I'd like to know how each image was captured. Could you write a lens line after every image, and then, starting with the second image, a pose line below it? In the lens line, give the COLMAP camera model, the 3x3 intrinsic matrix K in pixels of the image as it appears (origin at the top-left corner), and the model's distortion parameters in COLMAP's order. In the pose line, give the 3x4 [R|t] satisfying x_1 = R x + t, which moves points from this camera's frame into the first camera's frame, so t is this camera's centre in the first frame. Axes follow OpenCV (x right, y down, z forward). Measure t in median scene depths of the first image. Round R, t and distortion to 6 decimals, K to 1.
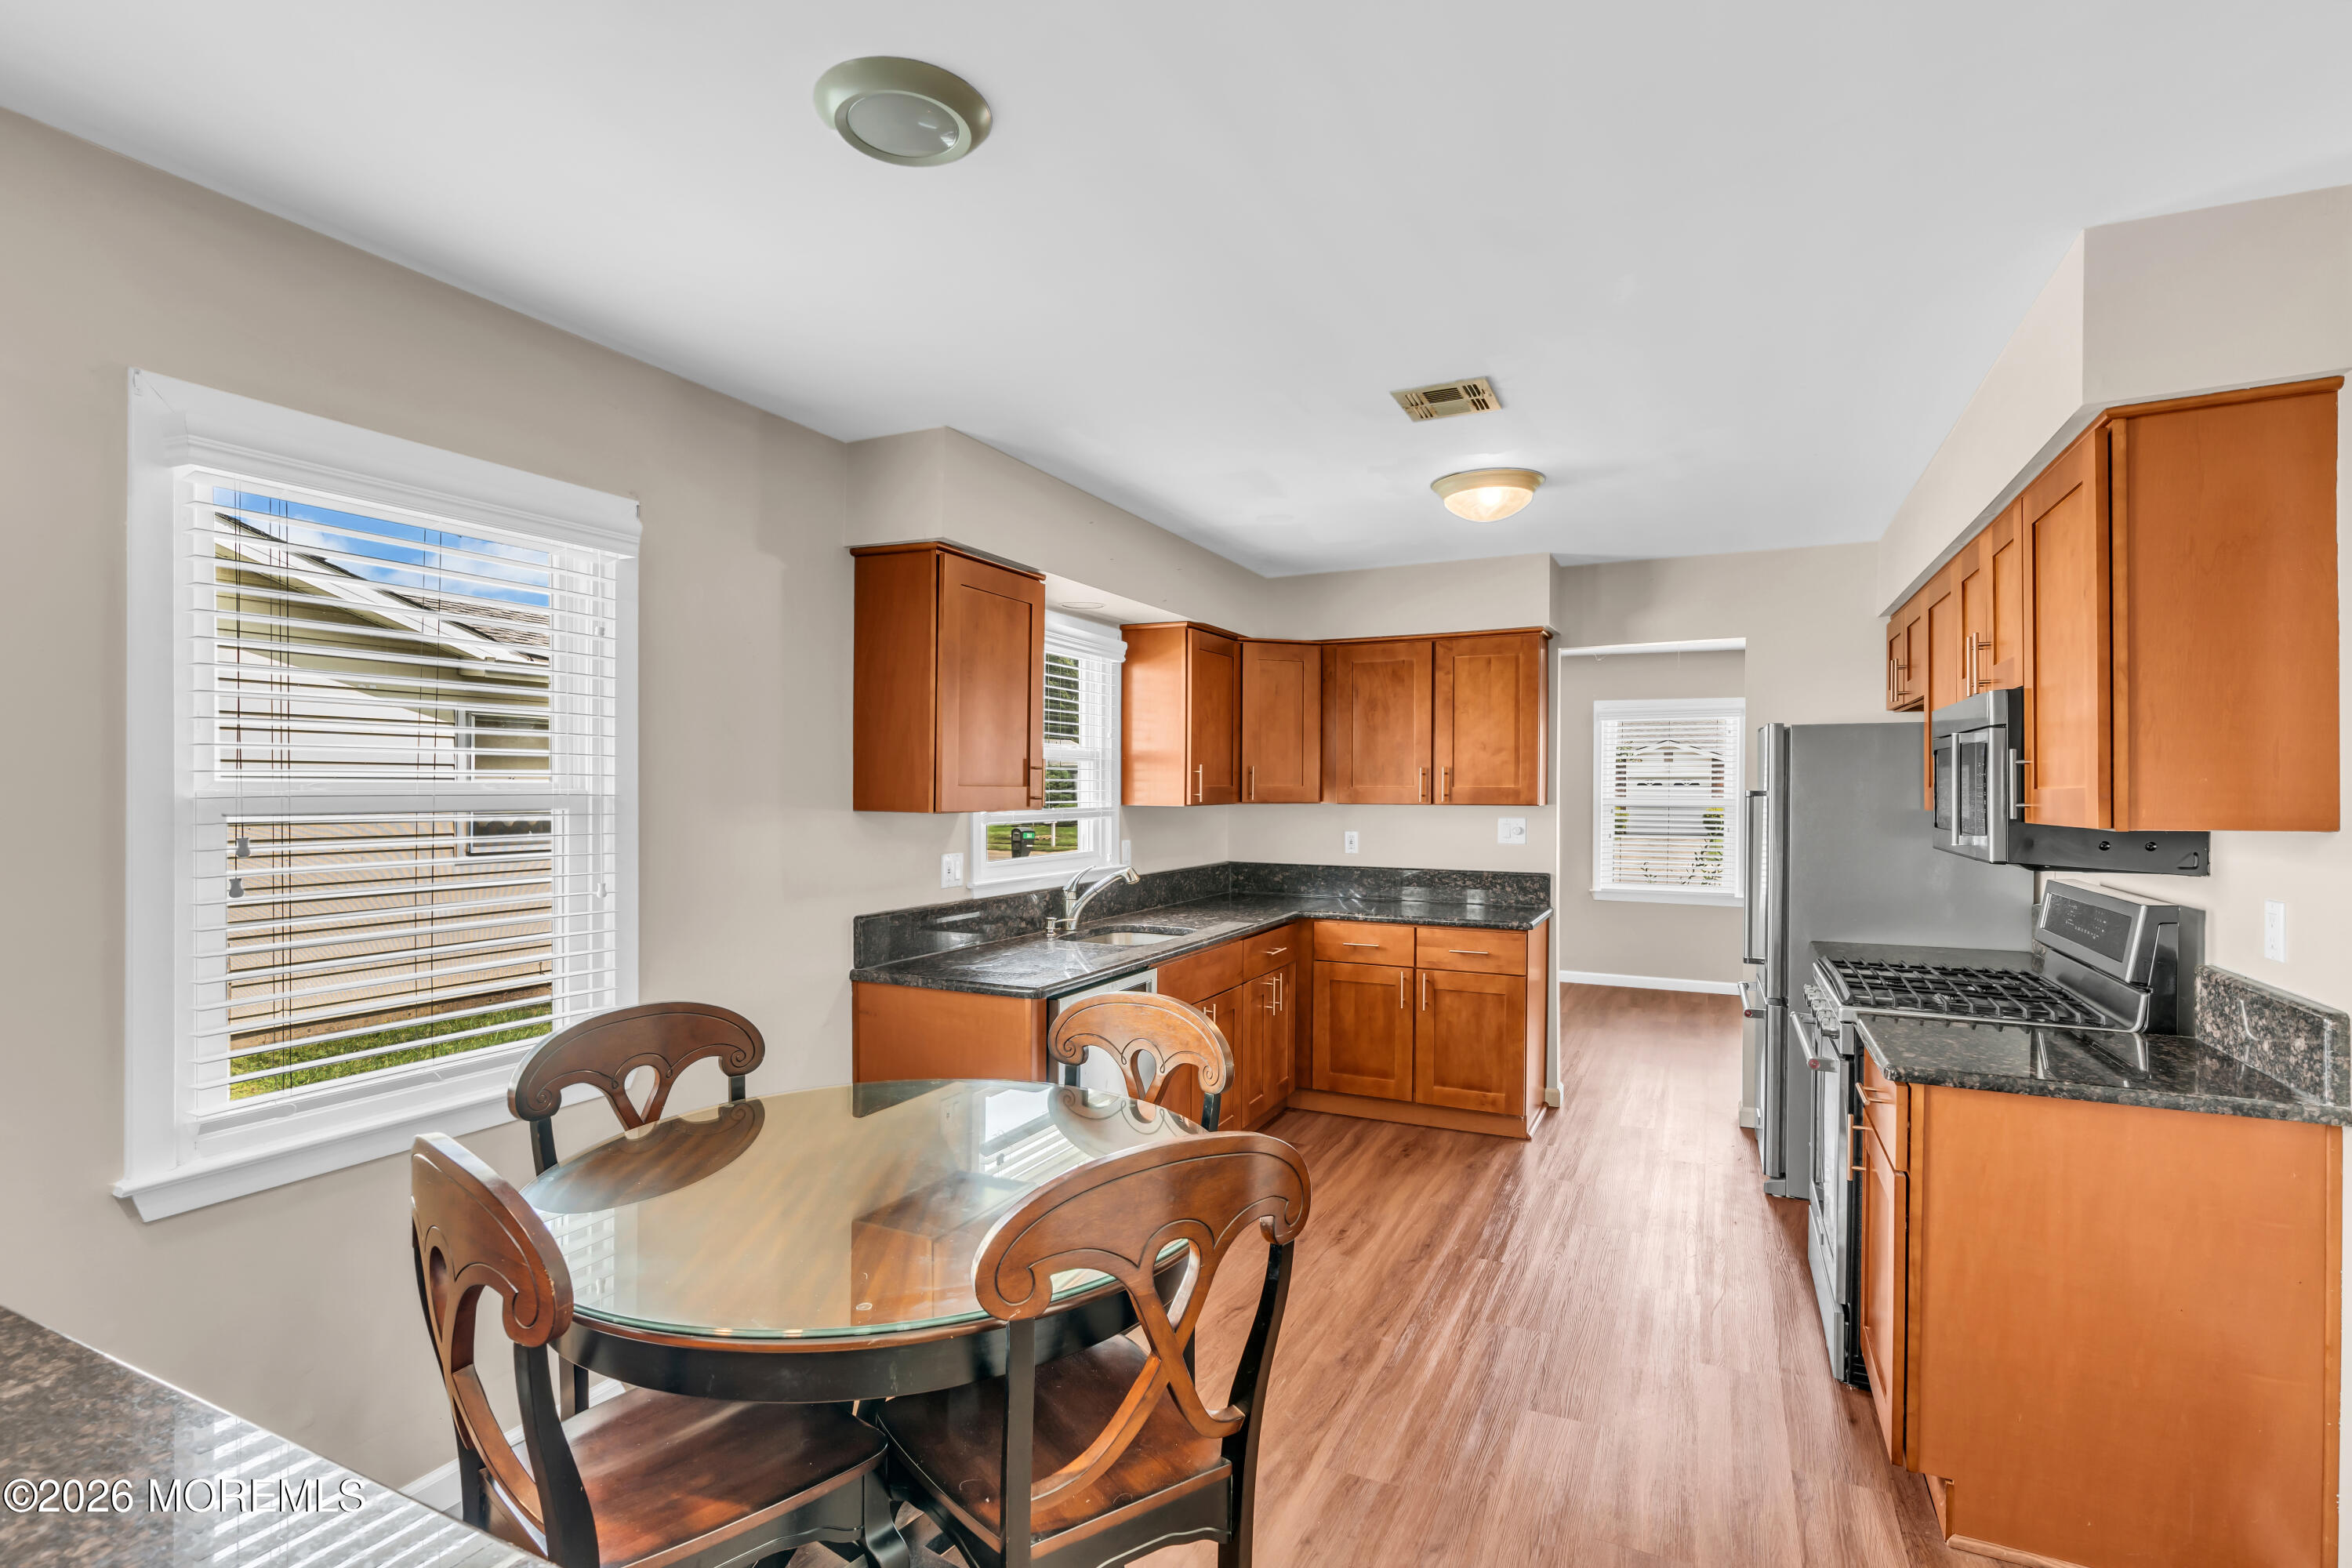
lens RADIAL K [[1124.3, 0, 1191.1], [0, 1124.3, 797.0], [0, 0, 1]] dist [0.013482, -0.000060]
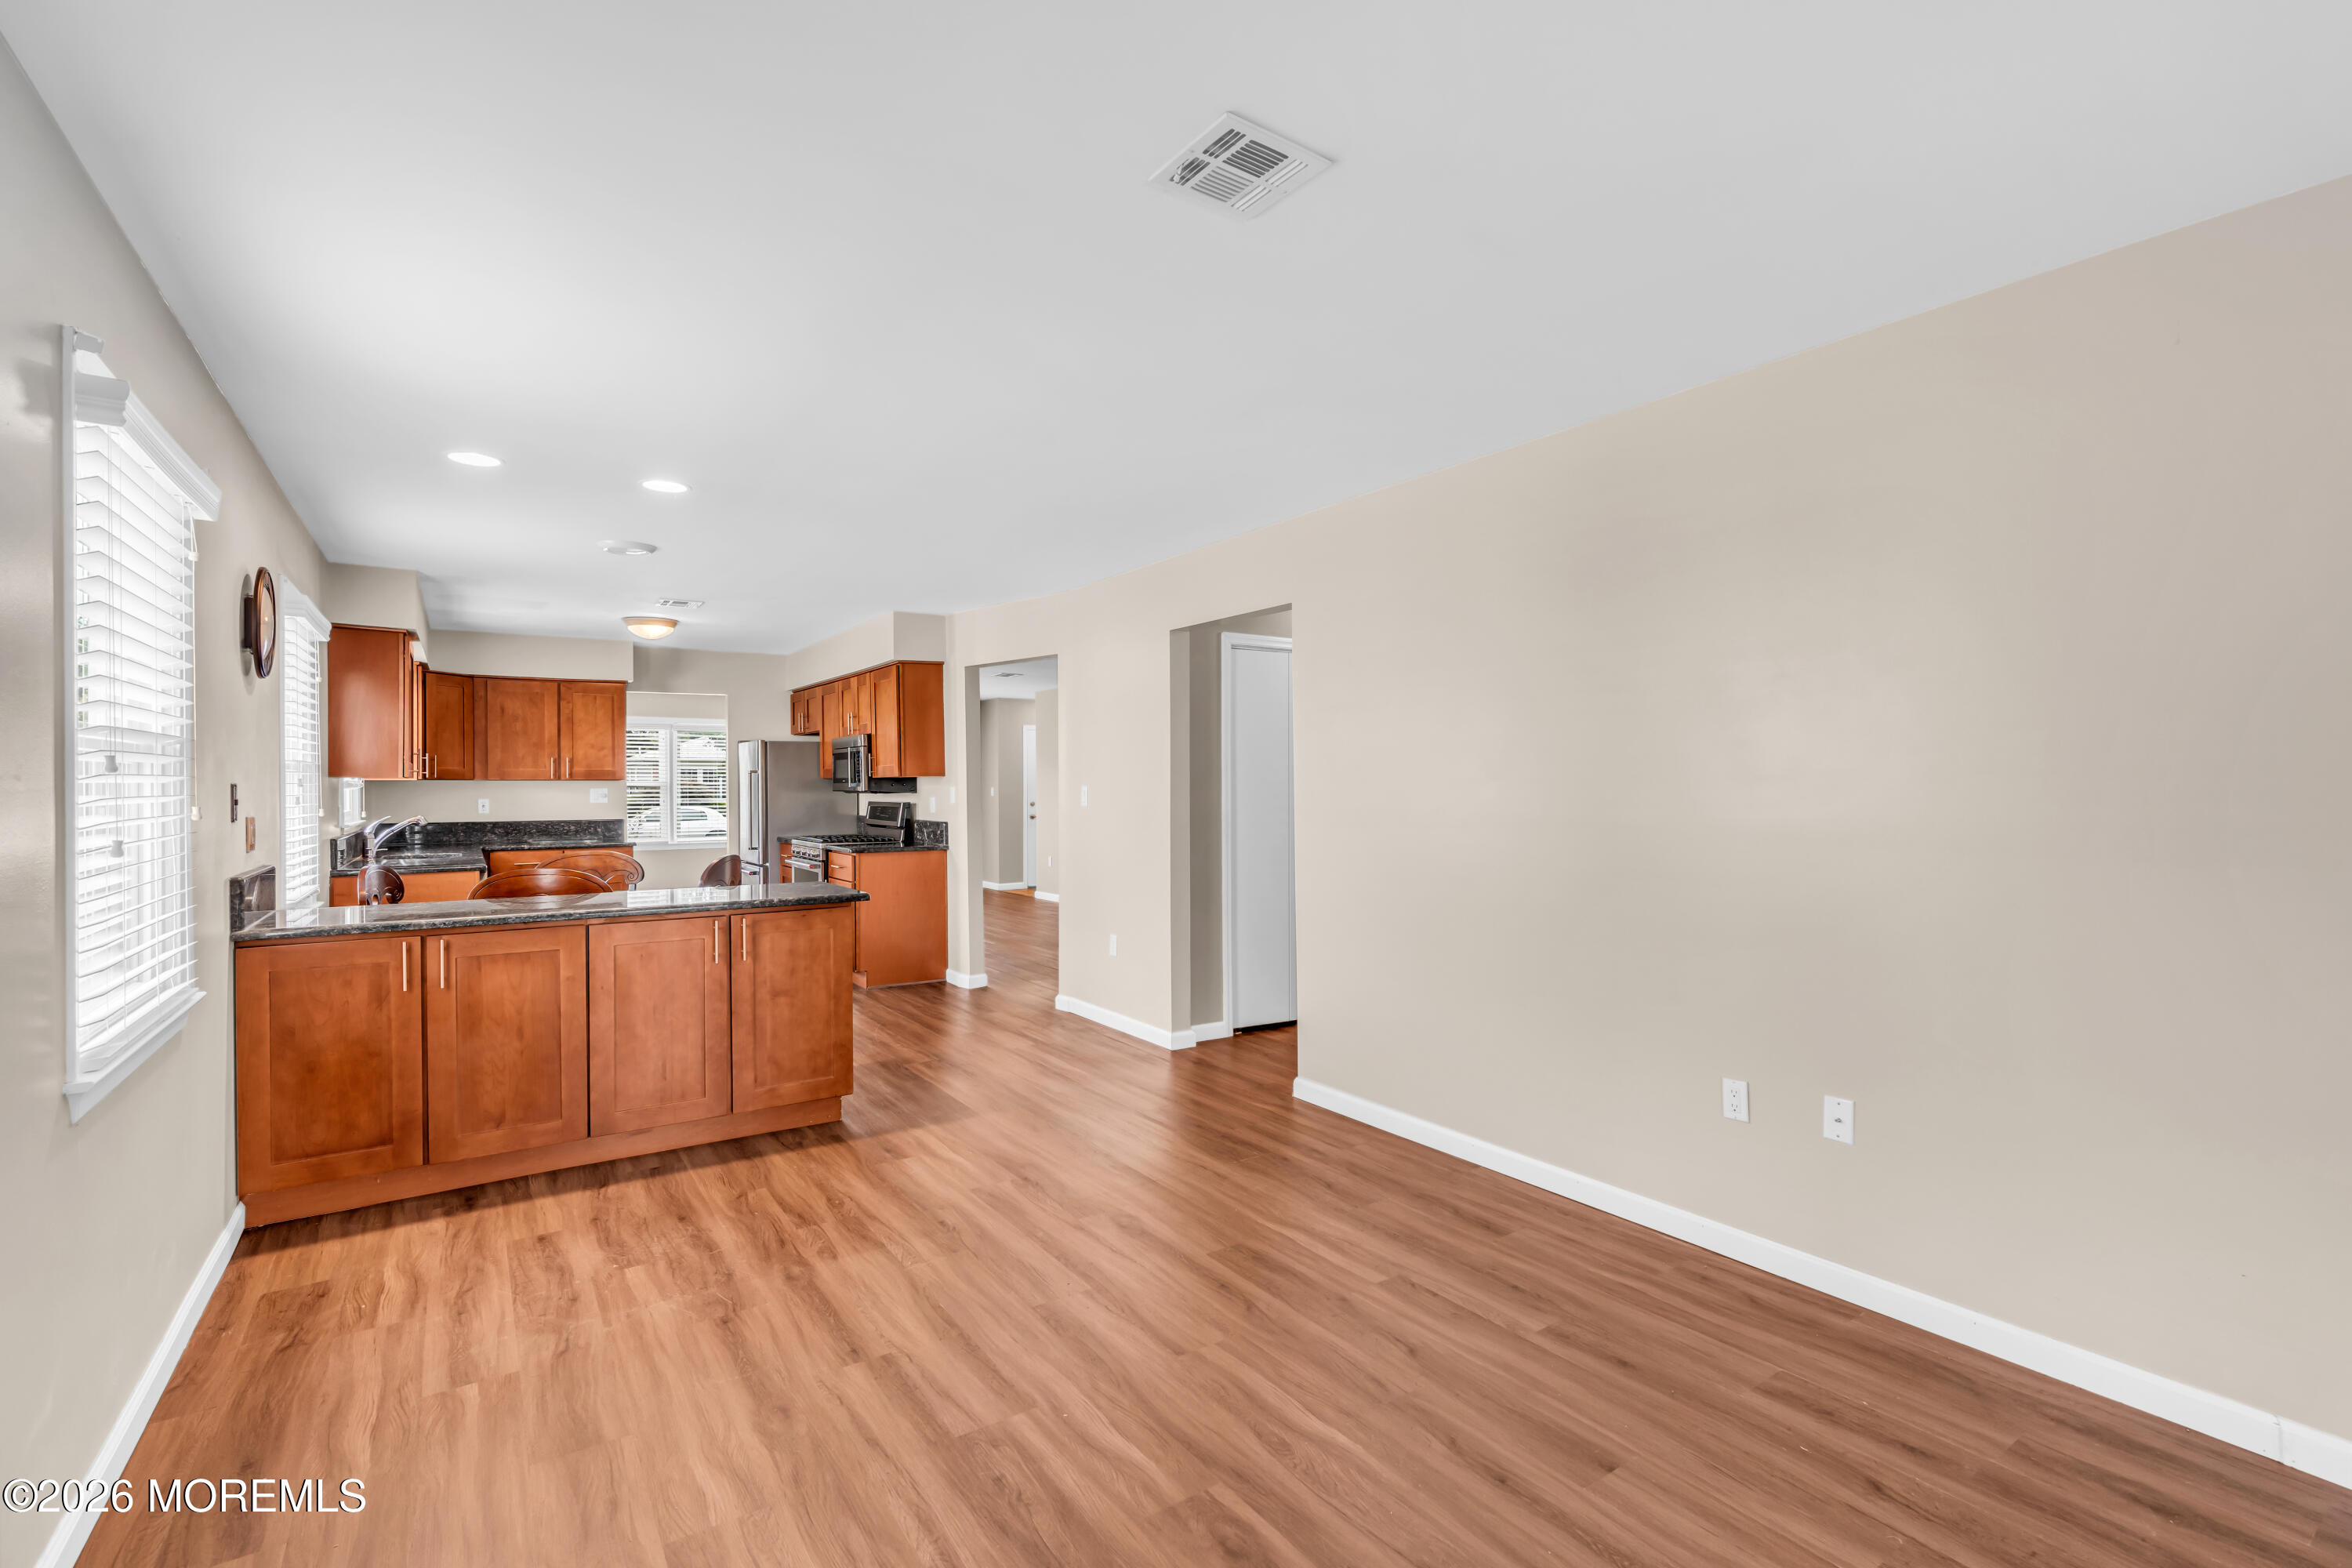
lens RADIAL K [[1054.5, 0, 1177.0], [0, 1054.5, 779.6], [0, 0, 1]] dist [-0.001202, 0.000311]
pose [[0.521705, -0.006618, 0.853100, -0.691794], [0.015517, 0.999878, -0.001733, 0.024831], [-0.852985, 0.014142, 0.521744, -0.651279]]
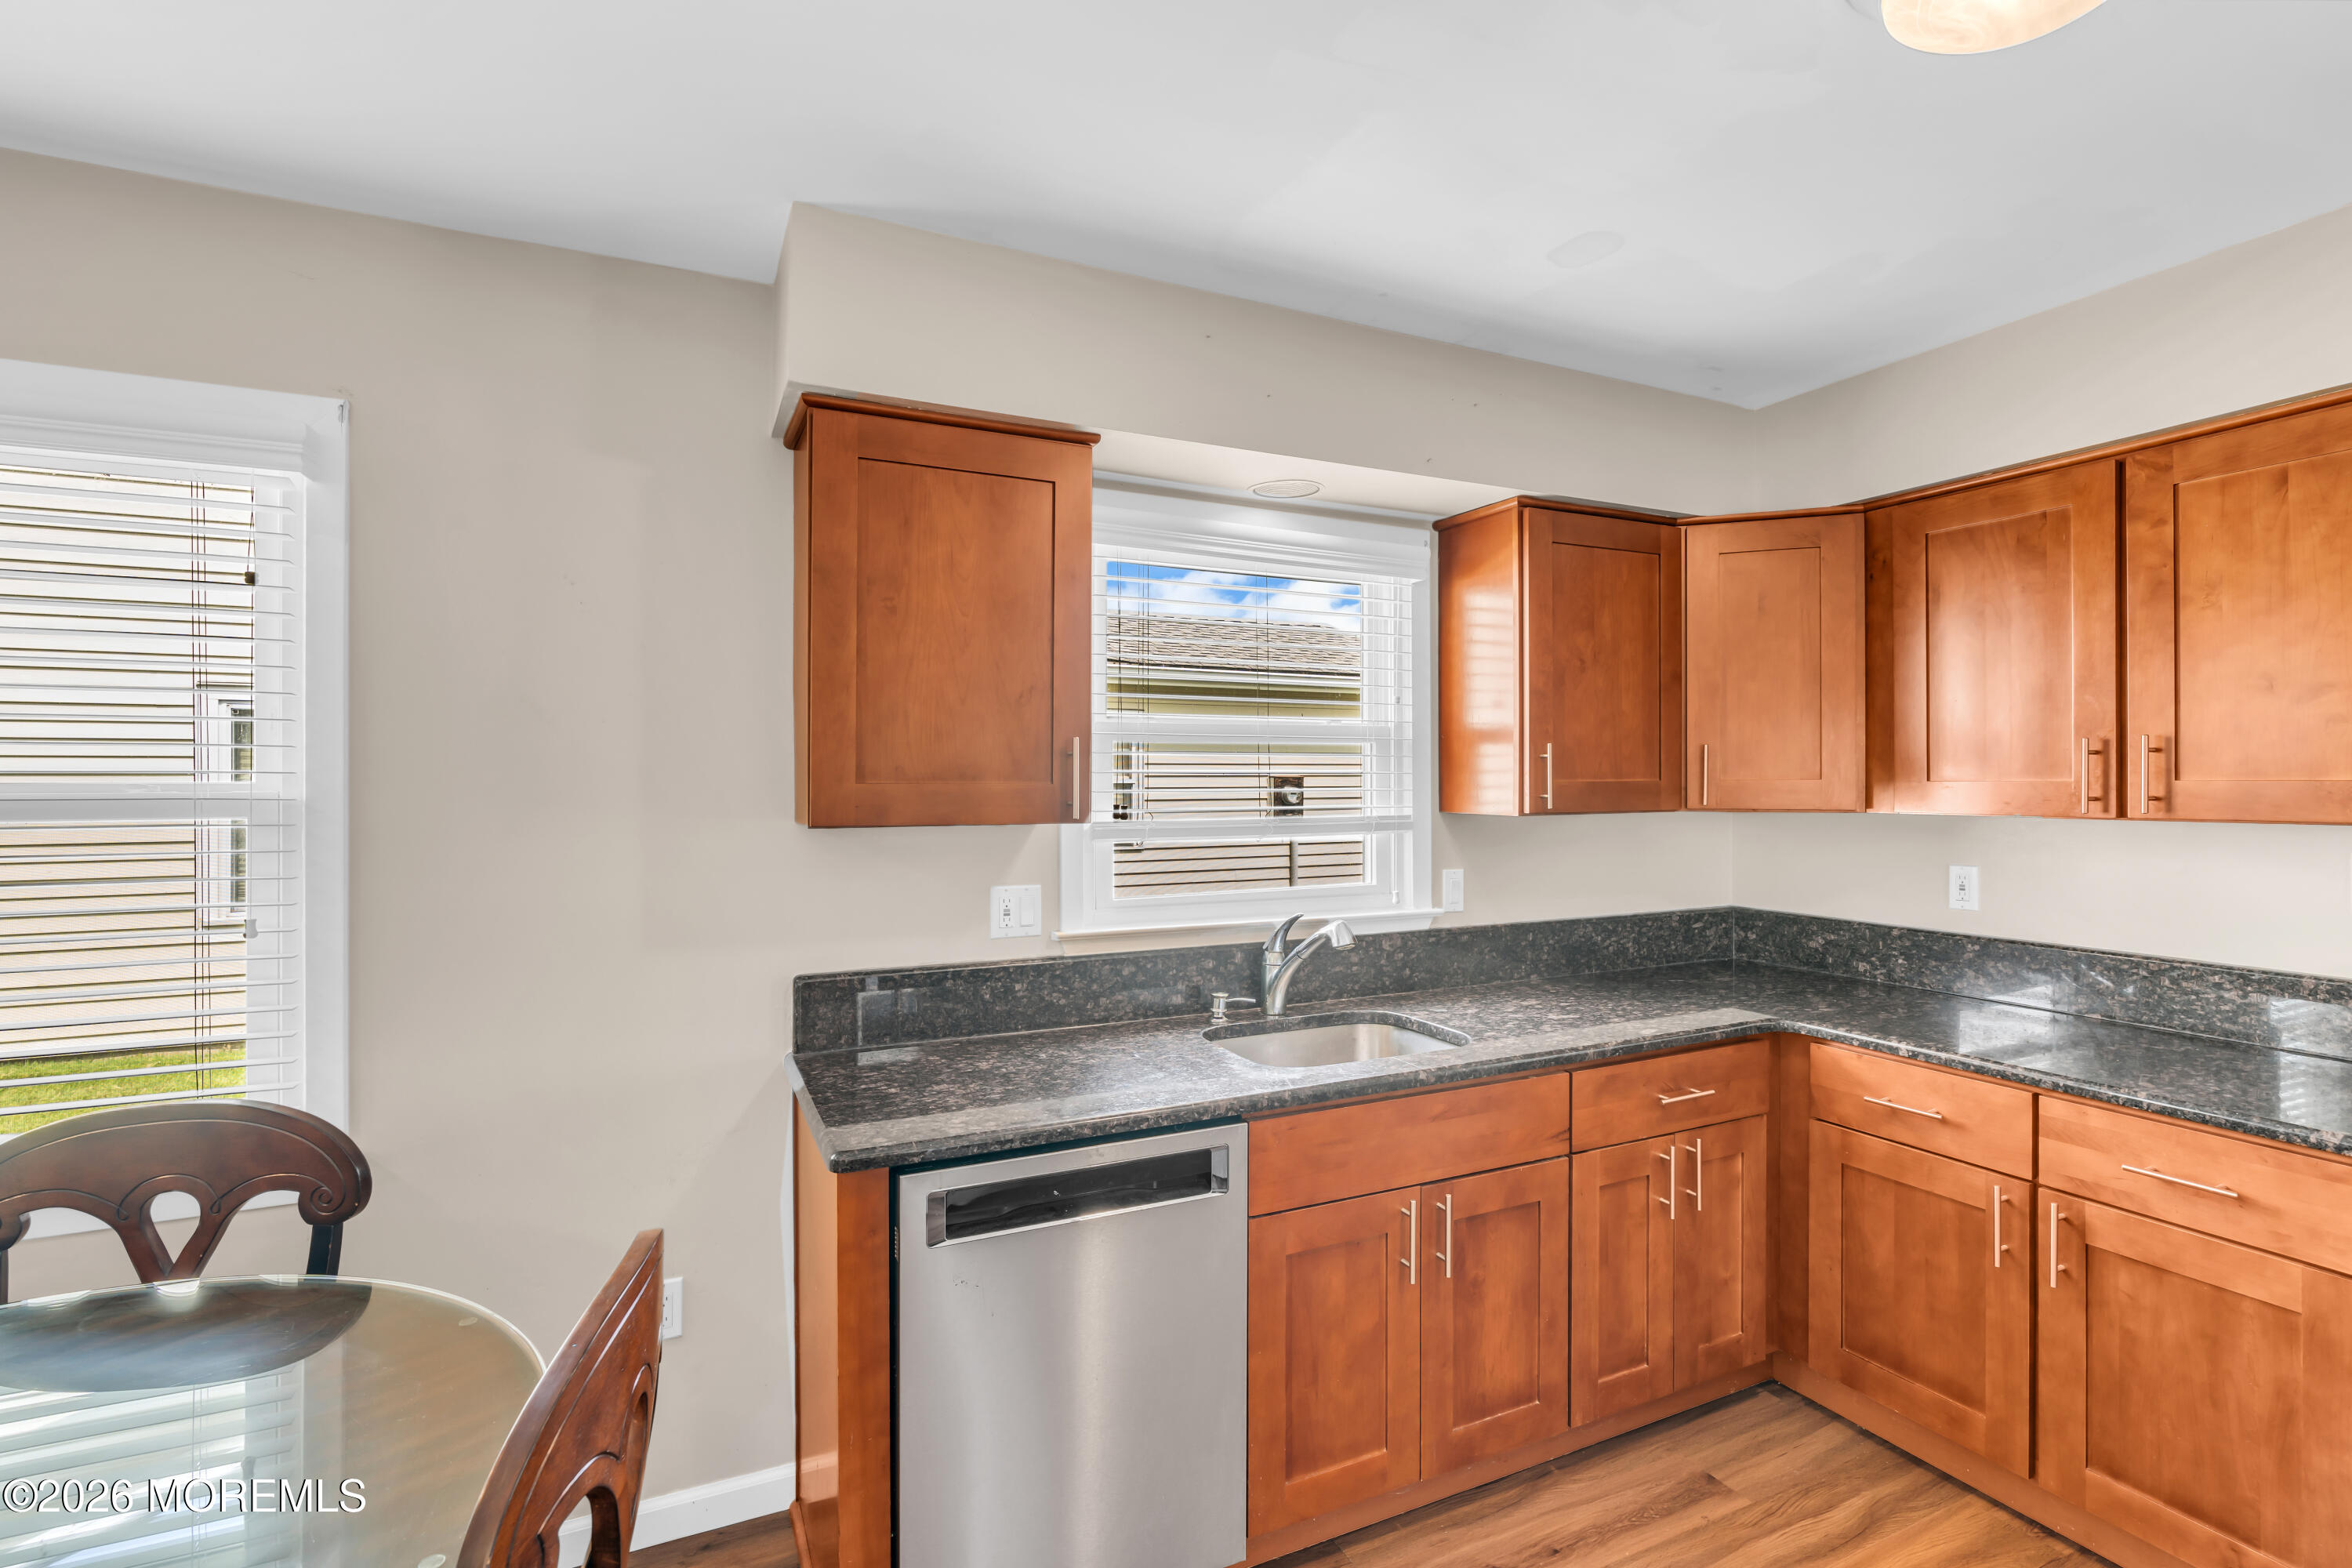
lens RADIAL K [[1087.6, 0, 1178.2], [0, 1087.6, 778.3], [0, 0, 1]] dist [0.000146, -0.000637]
pose [[0.772435, -0.007071, -0.635054, 0.212771], [-0.001324, 0.999918, -0.012744, -0.003782], [0.635092, 0.010685, 0.772363, 0.449332]]
